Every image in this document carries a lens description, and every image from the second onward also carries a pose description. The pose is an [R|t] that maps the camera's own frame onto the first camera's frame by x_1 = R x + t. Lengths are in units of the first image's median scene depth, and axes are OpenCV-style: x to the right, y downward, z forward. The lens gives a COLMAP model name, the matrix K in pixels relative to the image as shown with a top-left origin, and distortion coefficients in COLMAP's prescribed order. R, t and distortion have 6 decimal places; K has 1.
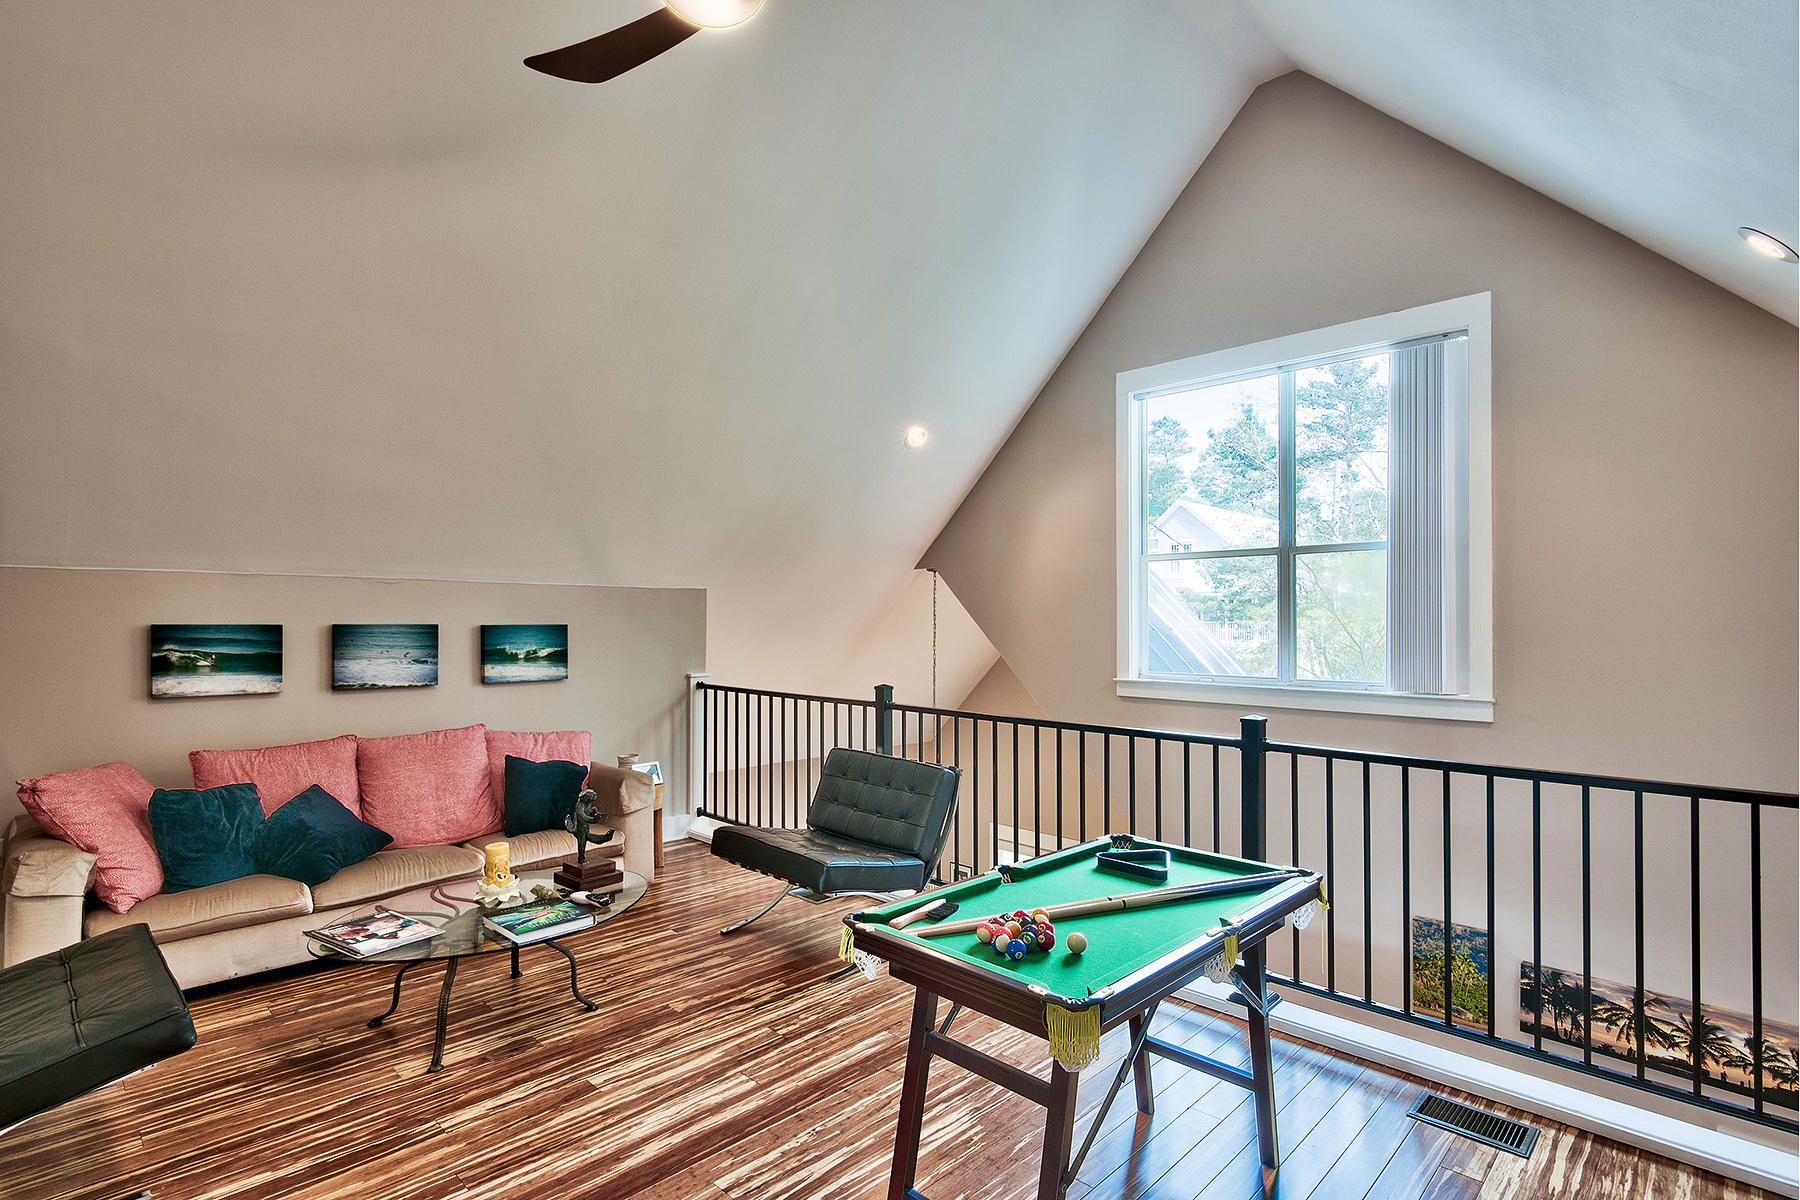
lens RADIAL K [[879.9, 0, 900.0], [0, 879.9, 600.0], [0, 0, 1]] dist [-0.003803, -0.000325]
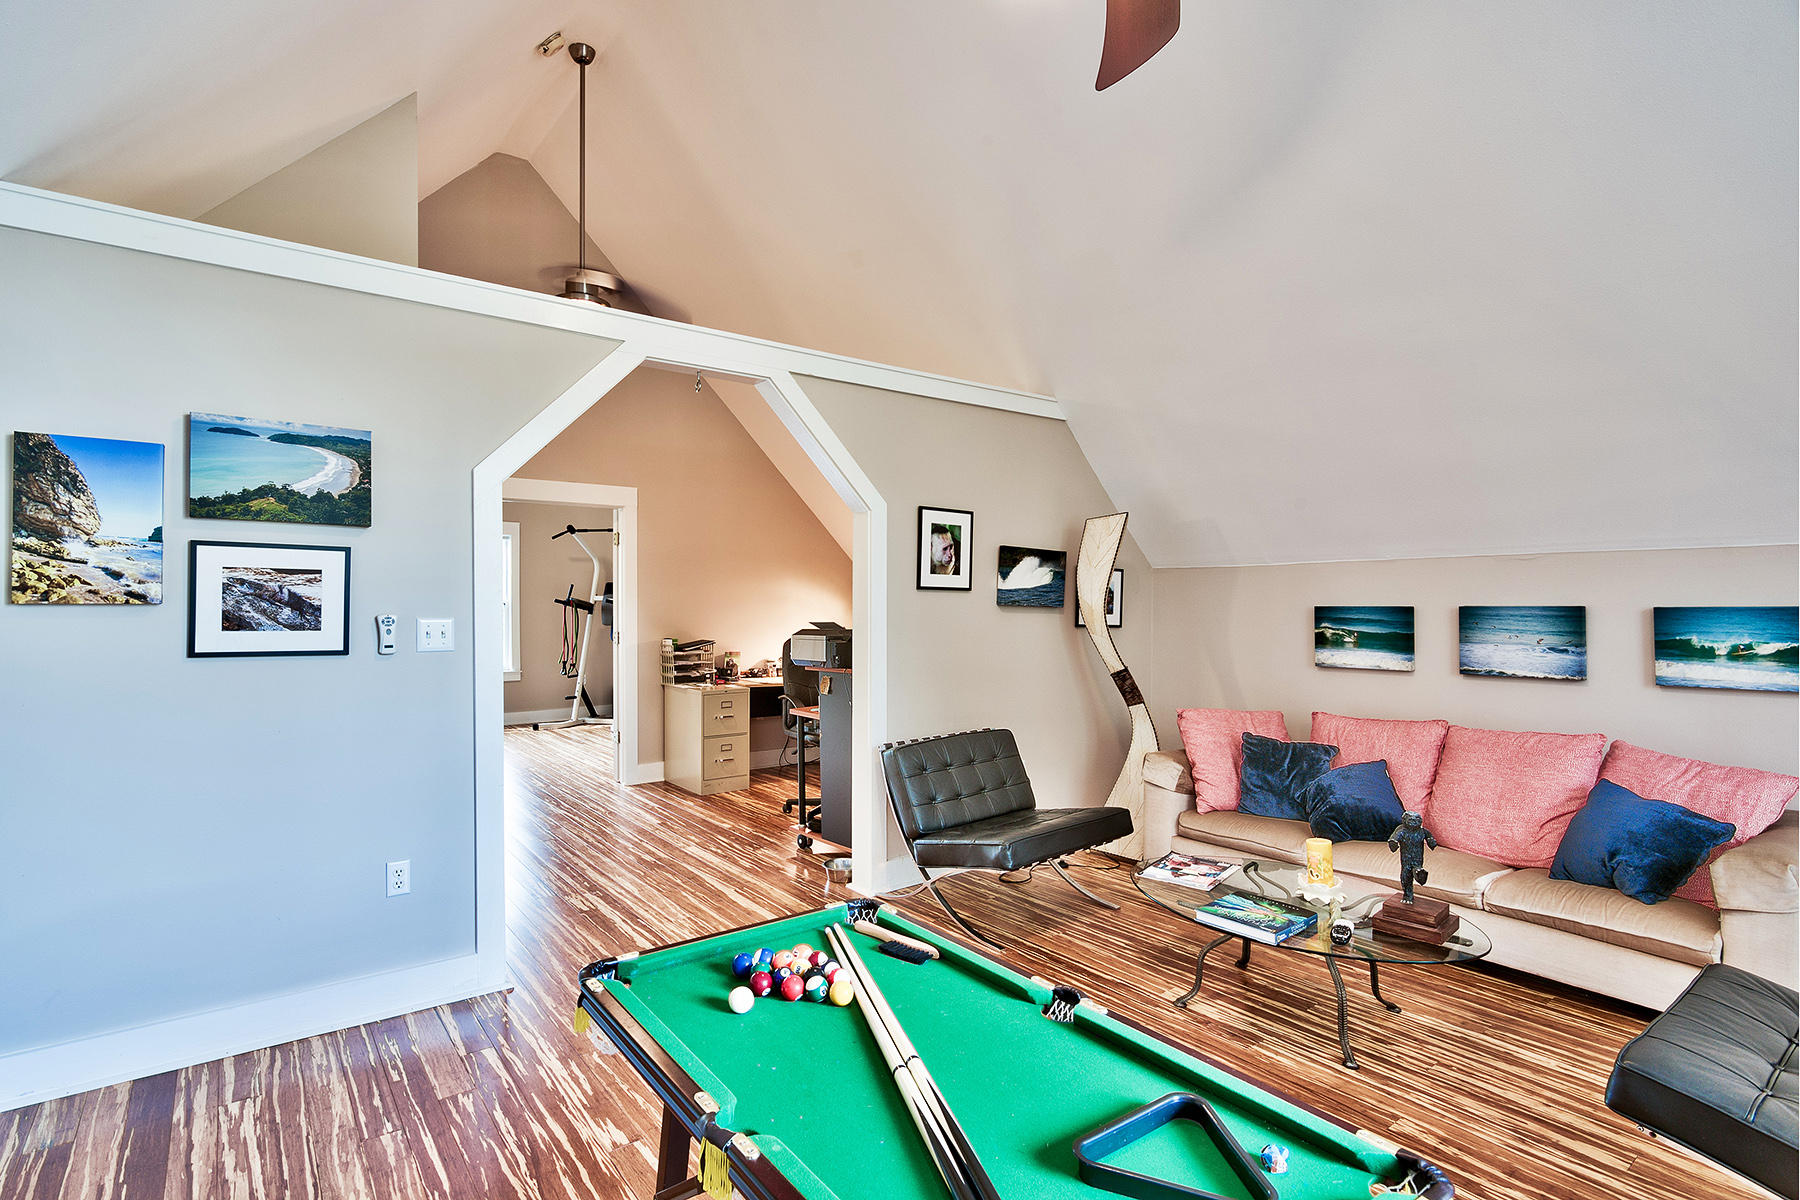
lens RADIAL K [[890.8, 0, 900.0], [0, 890.8, 600.0], [0, 0, 1]] dist [0.000735, -0.000004]
pose [[-0.156688, -0.008032, -0.987615, 0.460349], [0.026431, 0.999575, -0.012322, 0.018457], [0.987294, -0.028034, -0.156409, 0.597359]]
